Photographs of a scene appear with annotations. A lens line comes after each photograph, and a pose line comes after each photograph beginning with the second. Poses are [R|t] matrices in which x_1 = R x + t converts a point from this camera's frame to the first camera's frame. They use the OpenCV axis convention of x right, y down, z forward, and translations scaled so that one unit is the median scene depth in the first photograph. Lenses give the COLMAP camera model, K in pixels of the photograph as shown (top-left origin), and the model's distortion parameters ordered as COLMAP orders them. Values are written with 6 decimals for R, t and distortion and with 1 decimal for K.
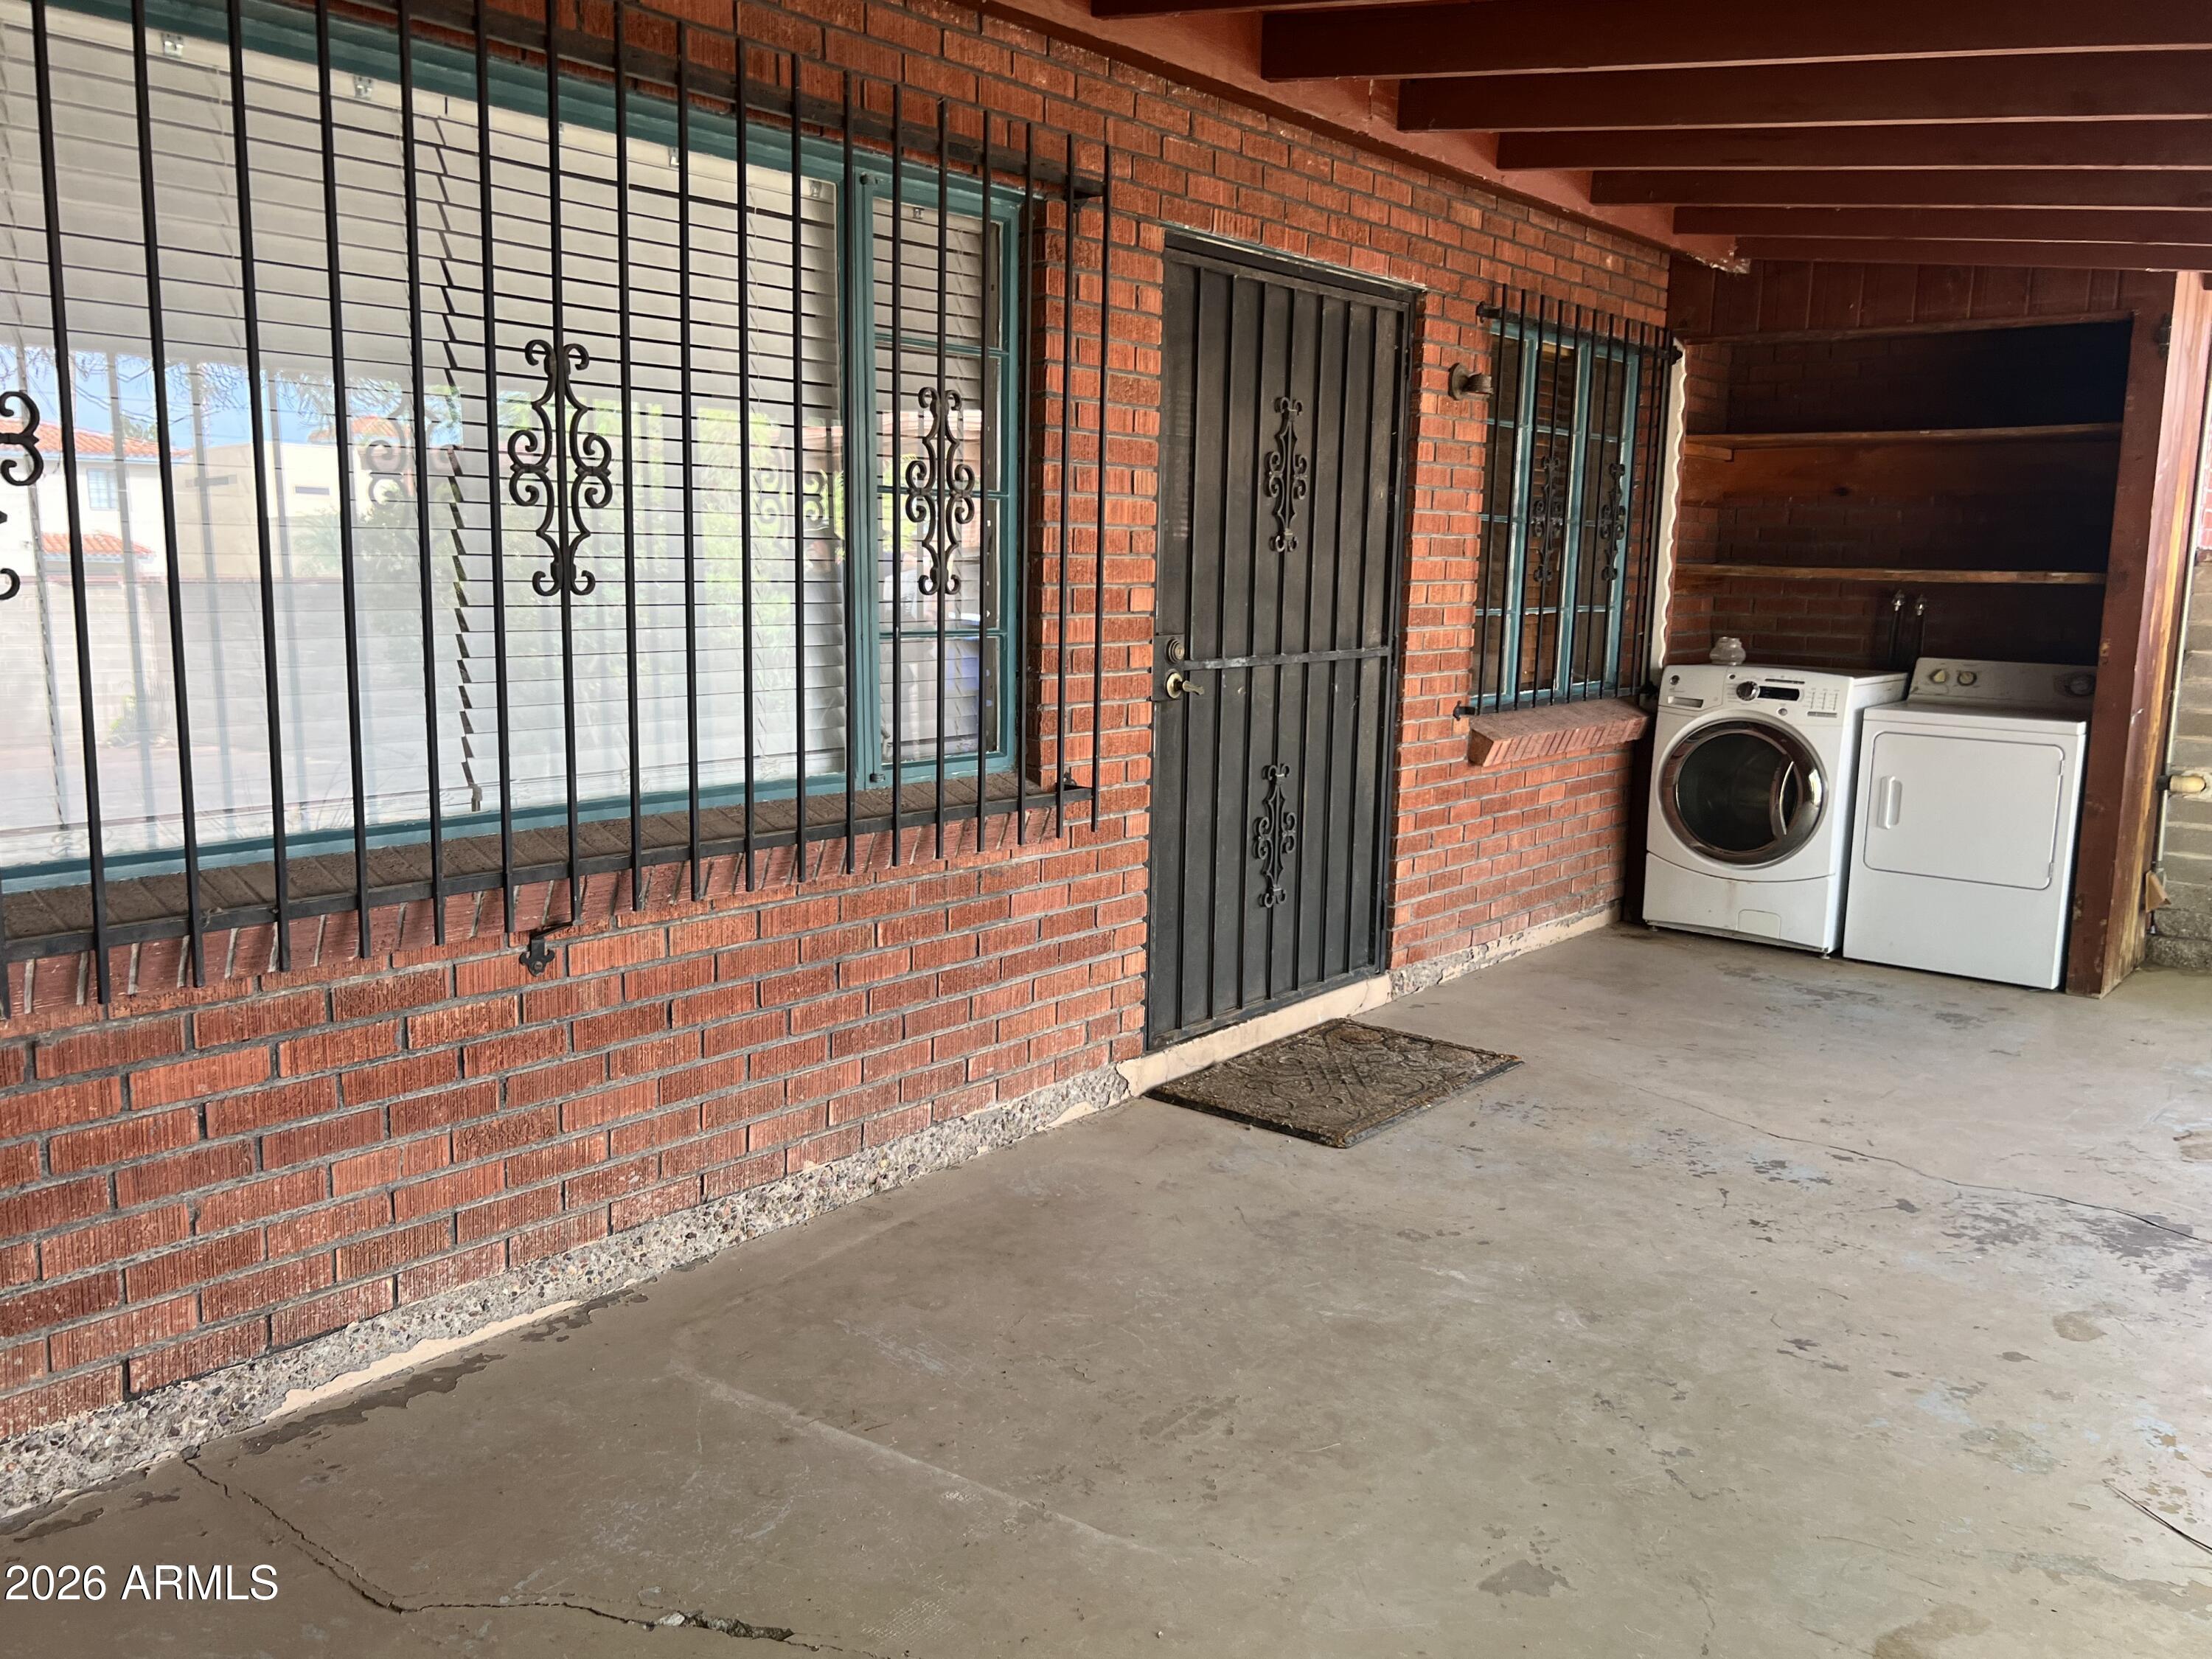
lens RADIAL K [[1763.4, 0, 1106.0], [0, 1763.4, 829.5], [0, 0, 1]] dist [0.041243, -0.003969]
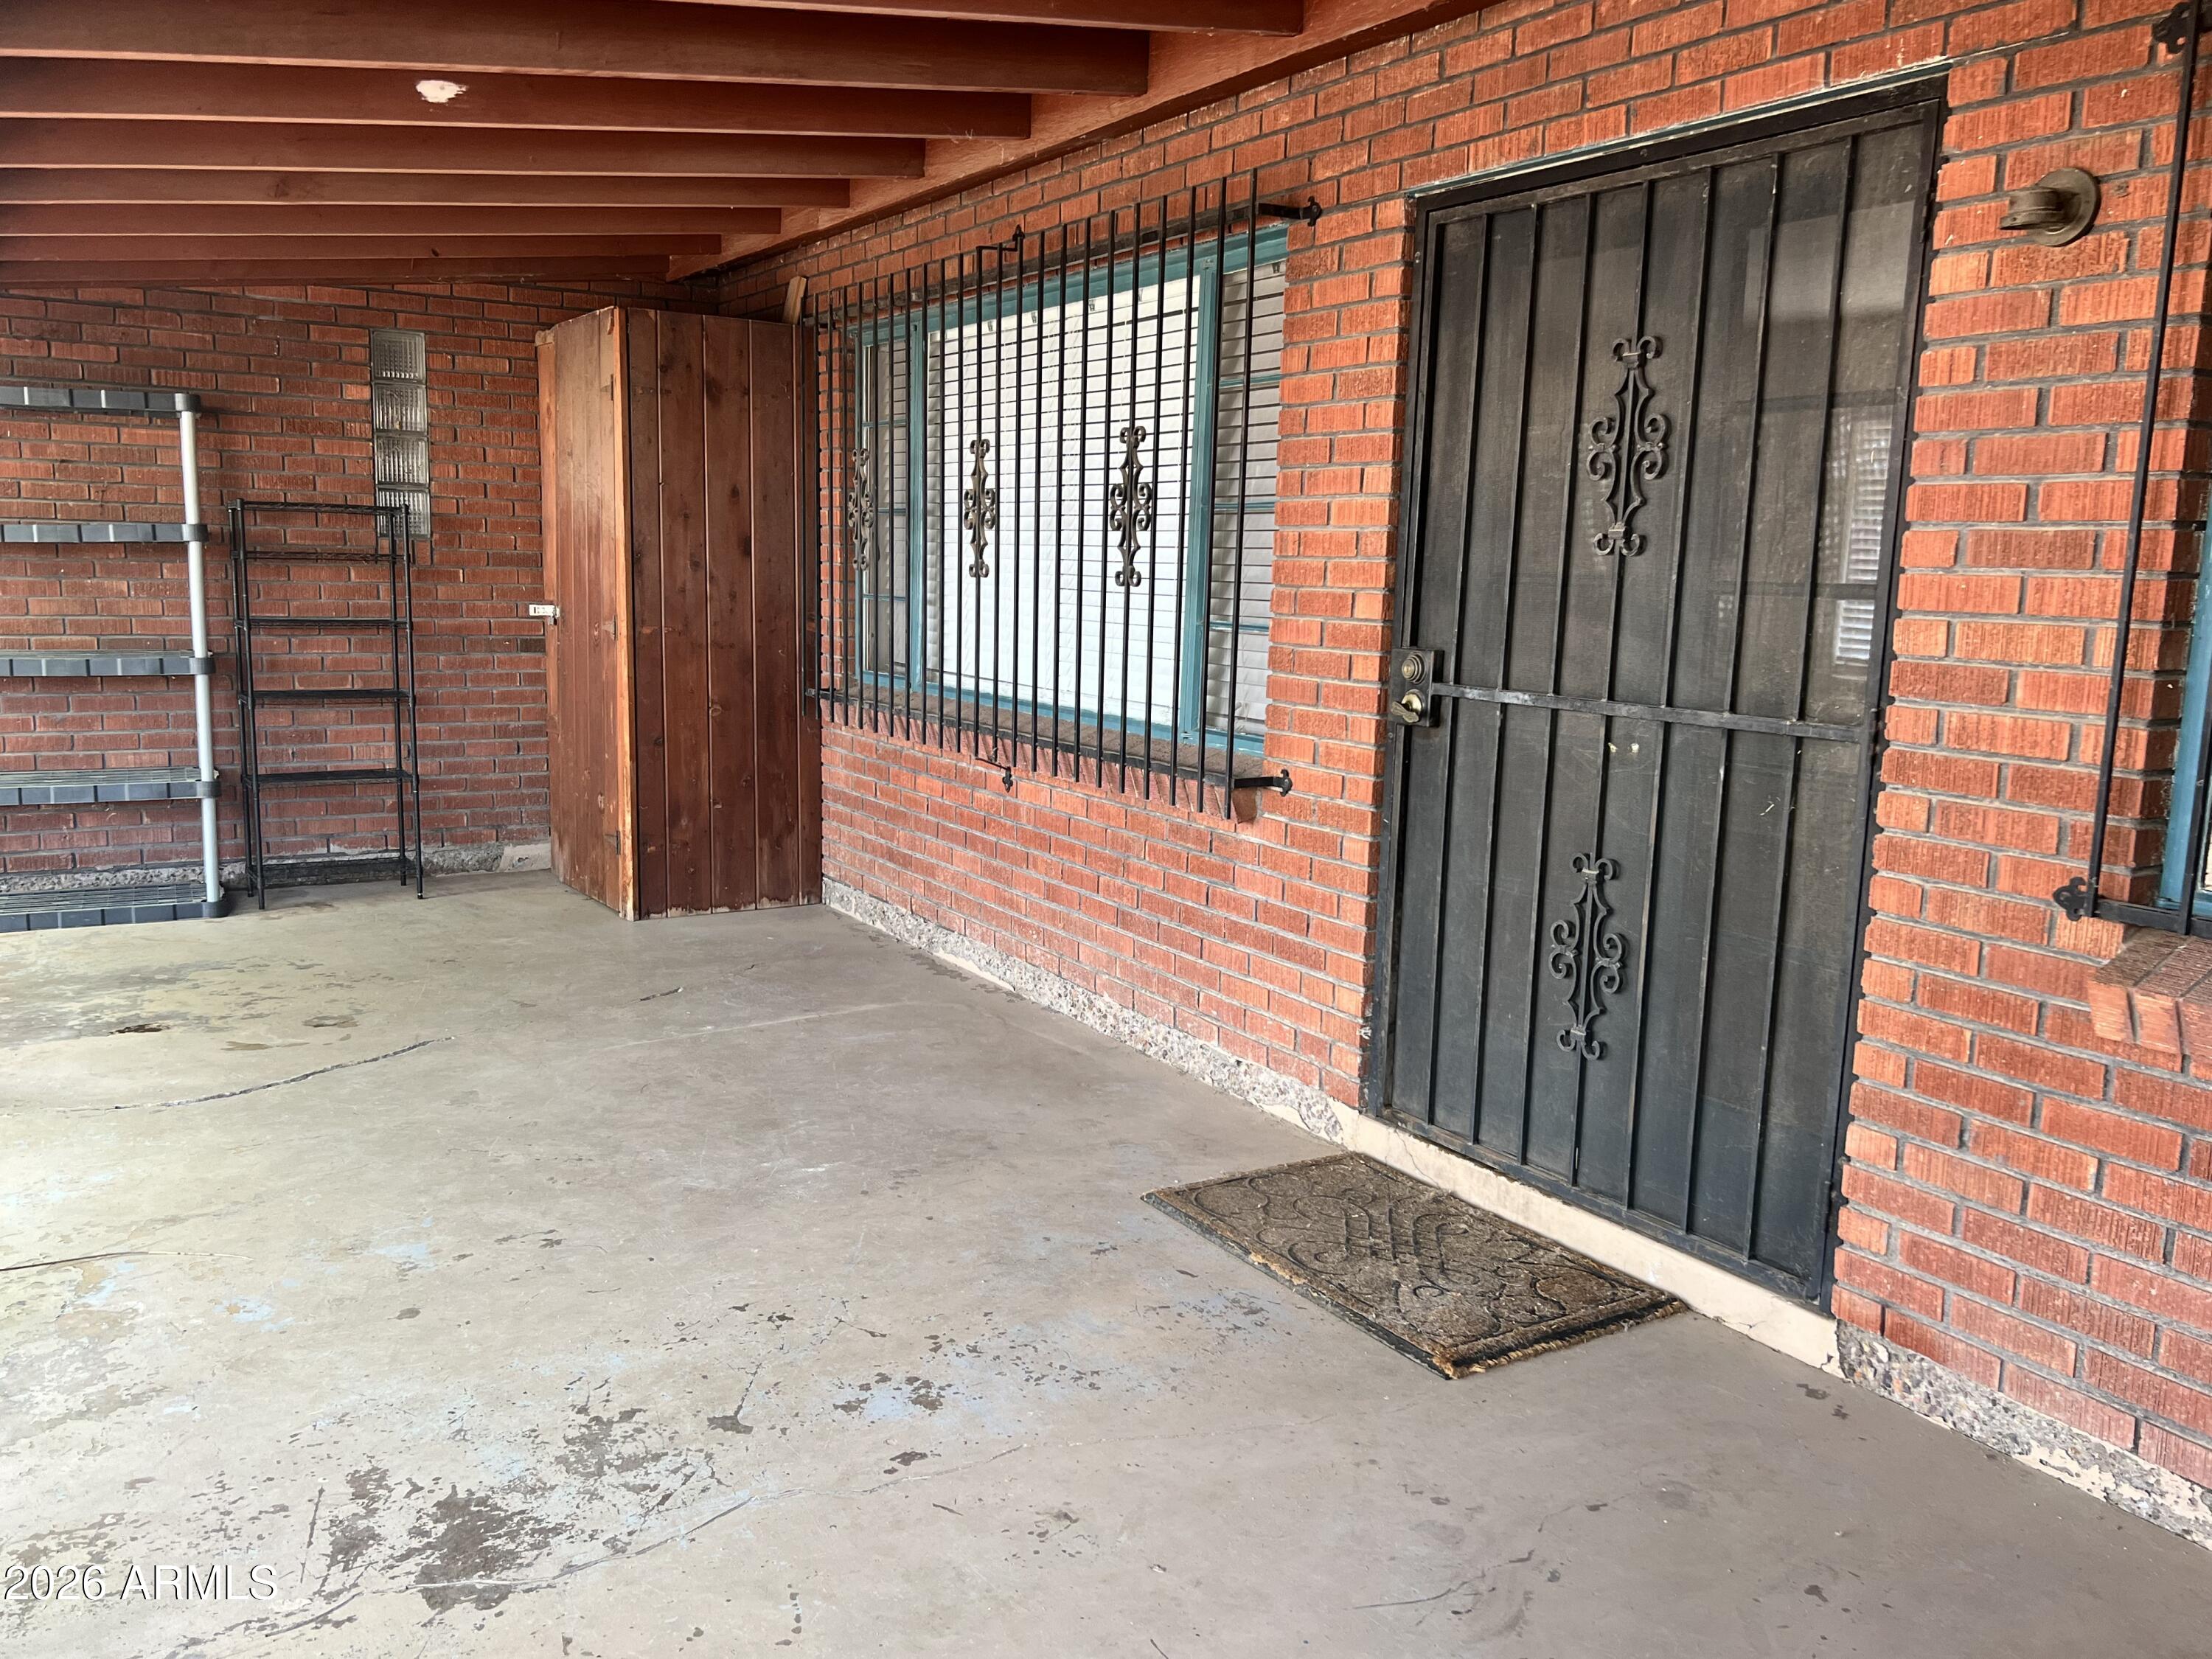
lens RADIAL K [[1722.2, 0, 1106.0], [0, 1722.2, 829.5], [0, 0, 1]] dist [0.048243, -0.004466]
pose [[-0.324083, 0.121127, -0.938242, 1.143309], [-0.182203, 0.965210, 0.187544, -0.200286], [0.928317, 0.231730, -0.290738, 1.431905]]
